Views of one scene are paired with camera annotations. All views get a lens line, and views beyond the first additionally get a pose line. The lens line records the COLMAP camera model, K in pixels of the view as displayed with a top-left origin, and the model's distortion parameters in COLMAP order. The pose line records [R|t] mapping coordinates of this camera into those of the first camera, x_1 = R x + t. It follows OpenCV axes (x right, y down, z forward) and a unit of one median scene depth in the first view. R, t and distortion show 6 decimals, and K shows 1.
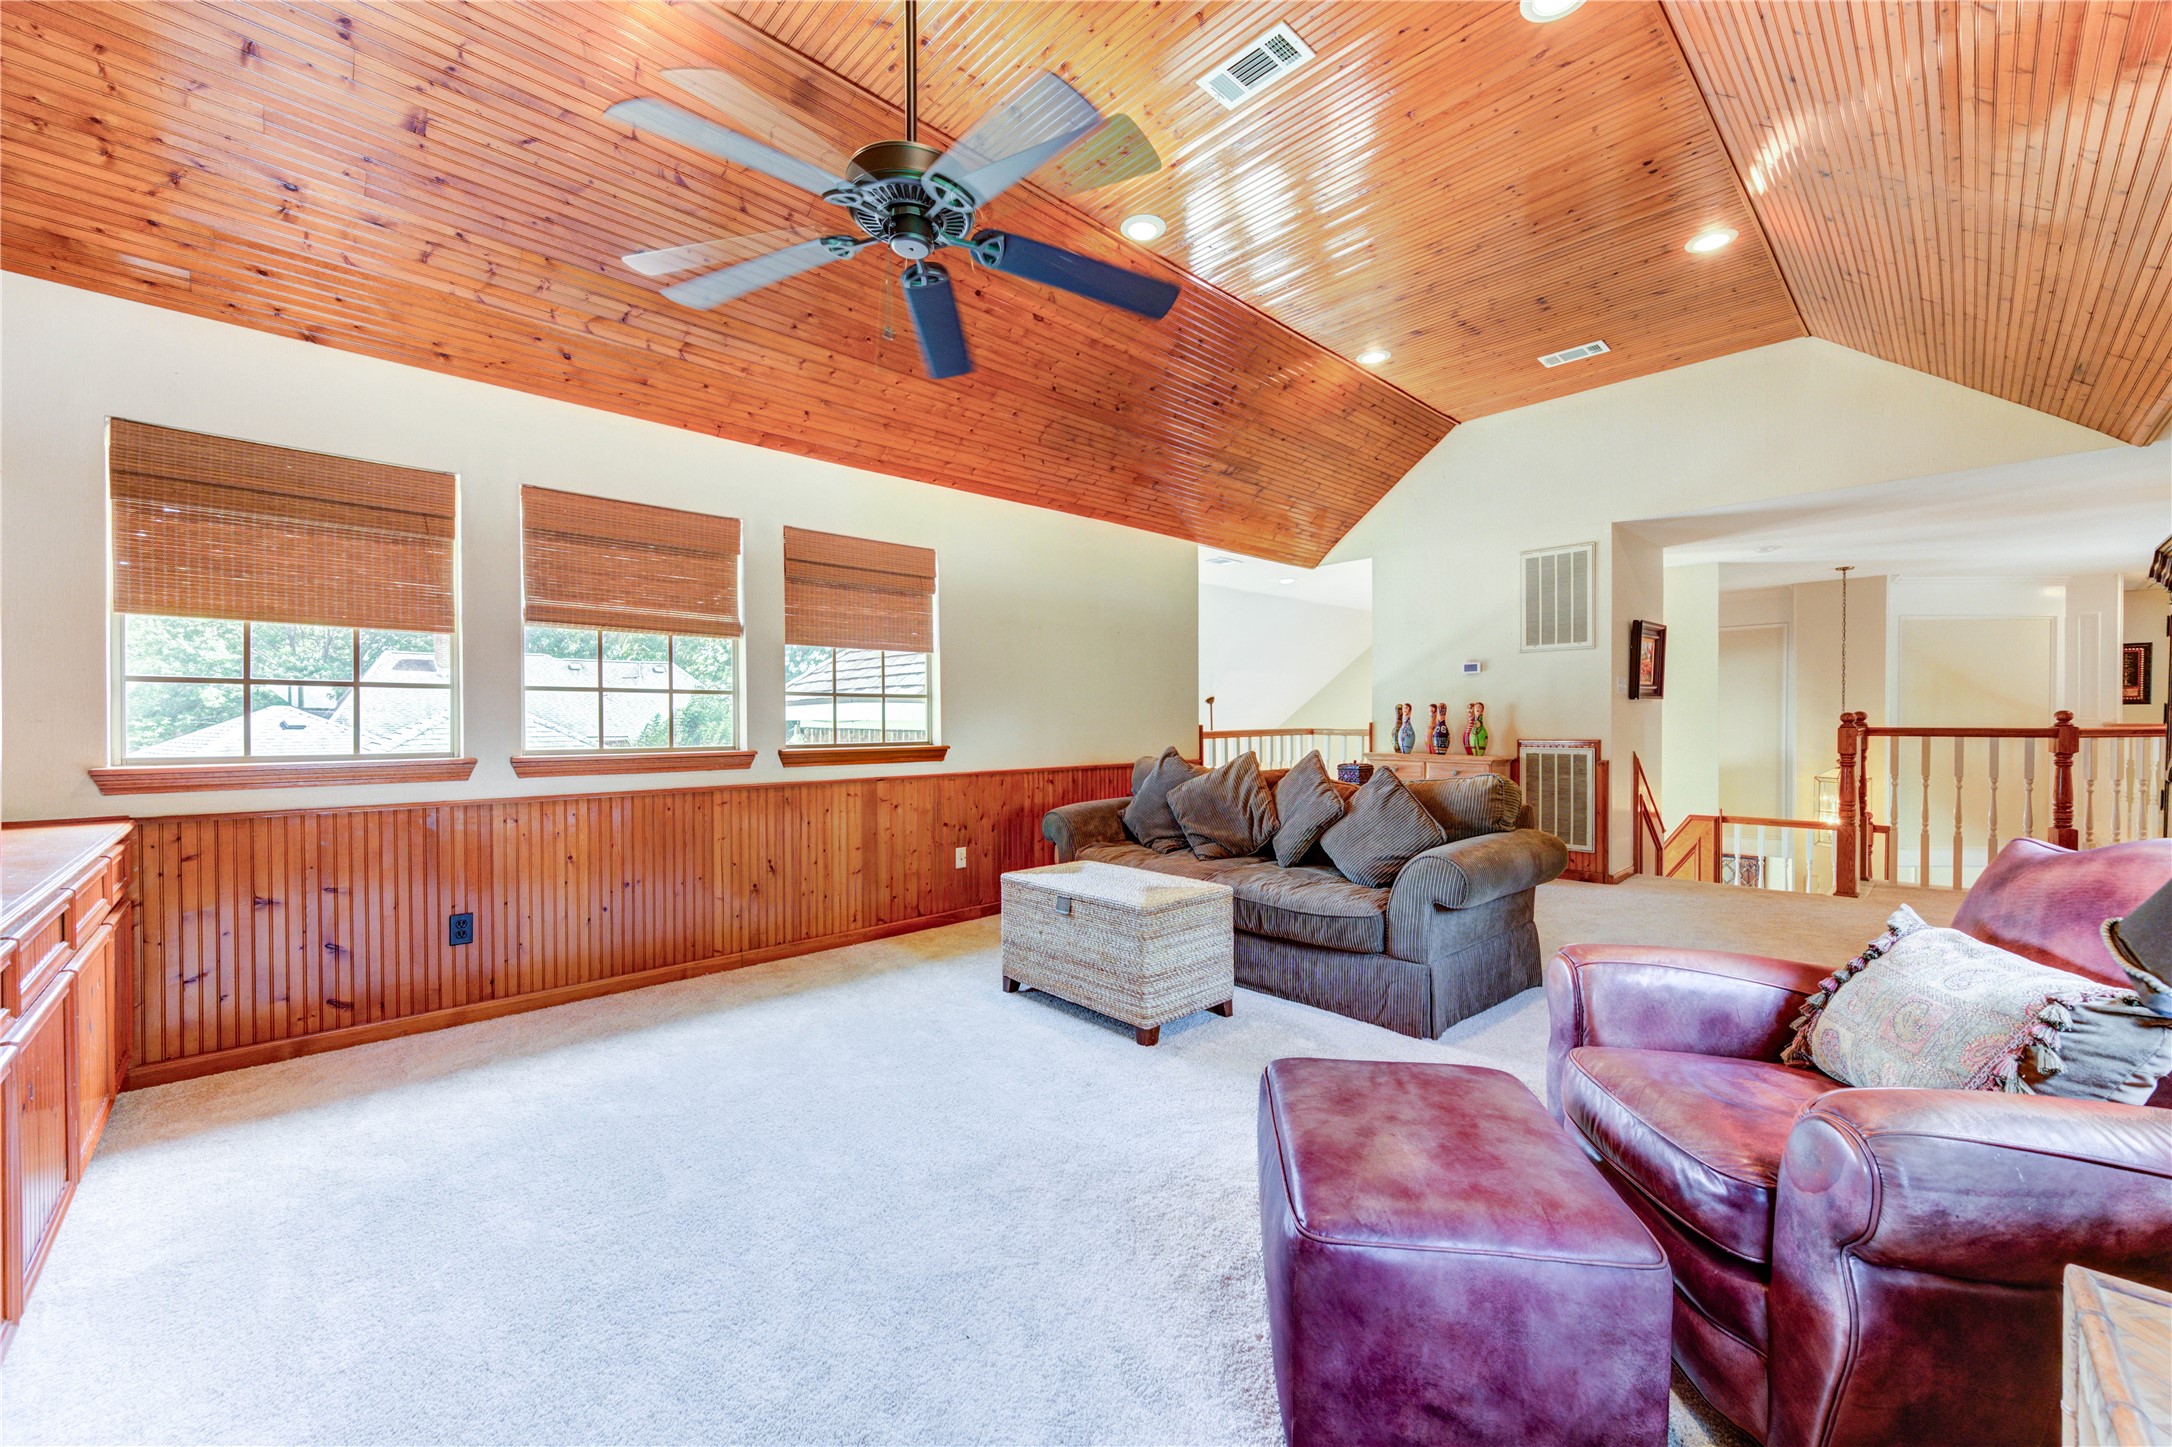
lens RADIAL K [[852.1, 0, 1086.0], [0, 852.1, 723.5], [0, 0, 1]] dist [0.001395, 0.000112]
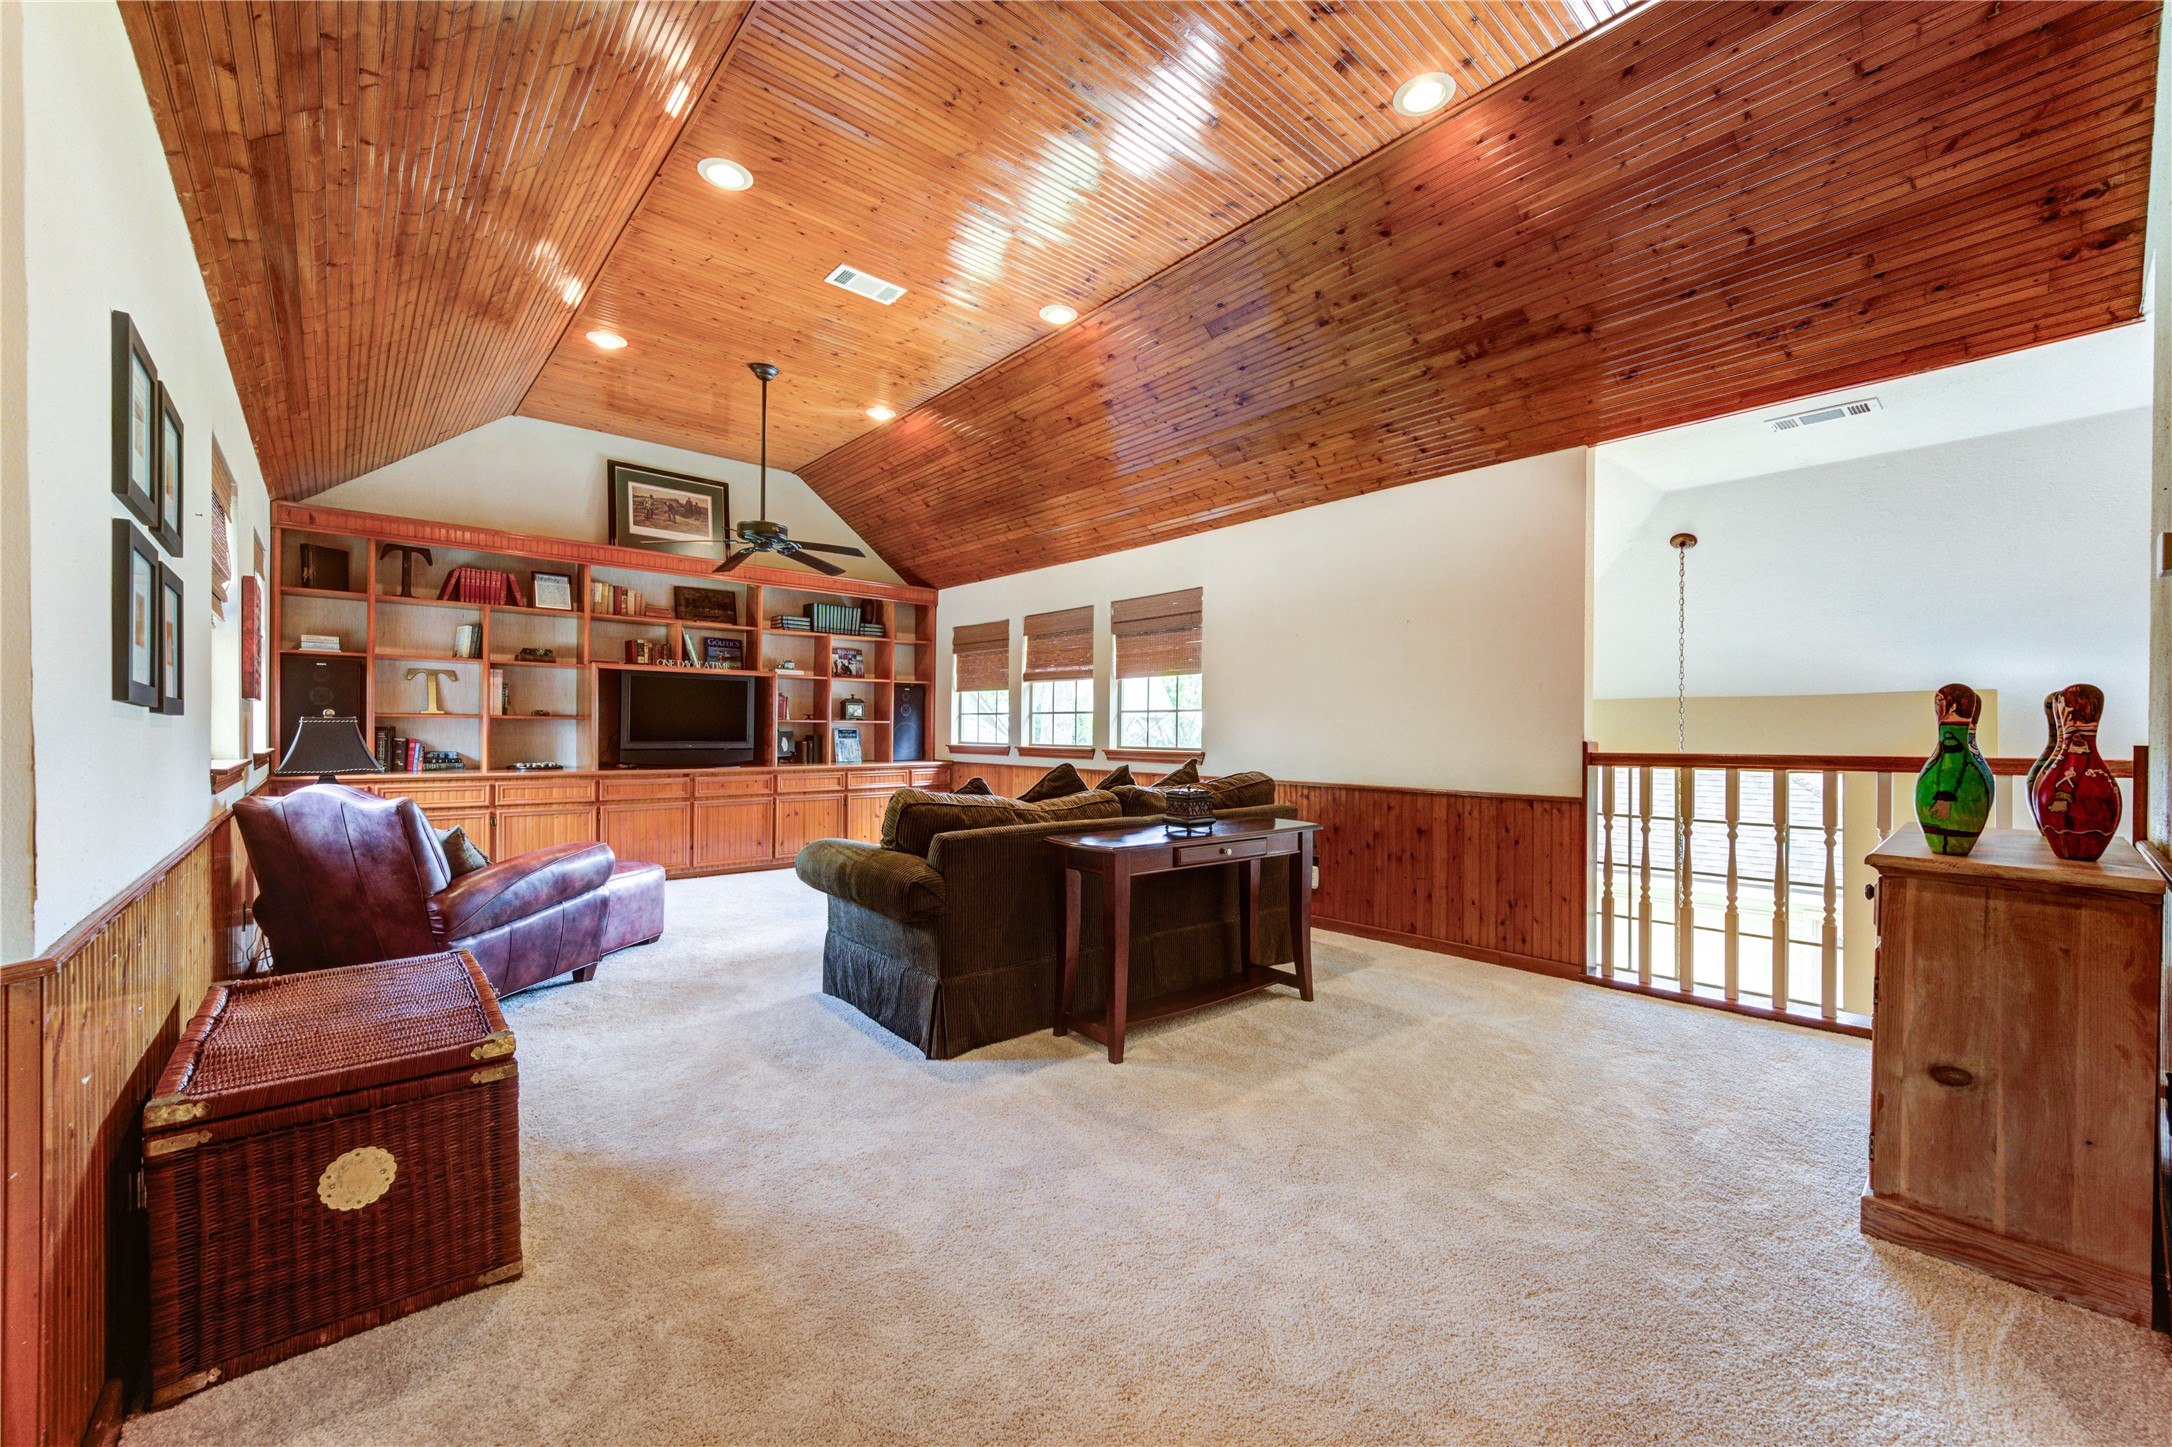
lens RADIAL K [[852.1, 0, 1086.0], [0, 852.1, 723.5], [0, 0, 1]] dist [0.001395, 0.000112]
pose [[-0.048352, -0.002847, -0.998826, 1.027935], [-0.009017, 0.999956, -0.002413, -0.009599], [0.998790, 0.008890, -0.048375, 0.908317]]
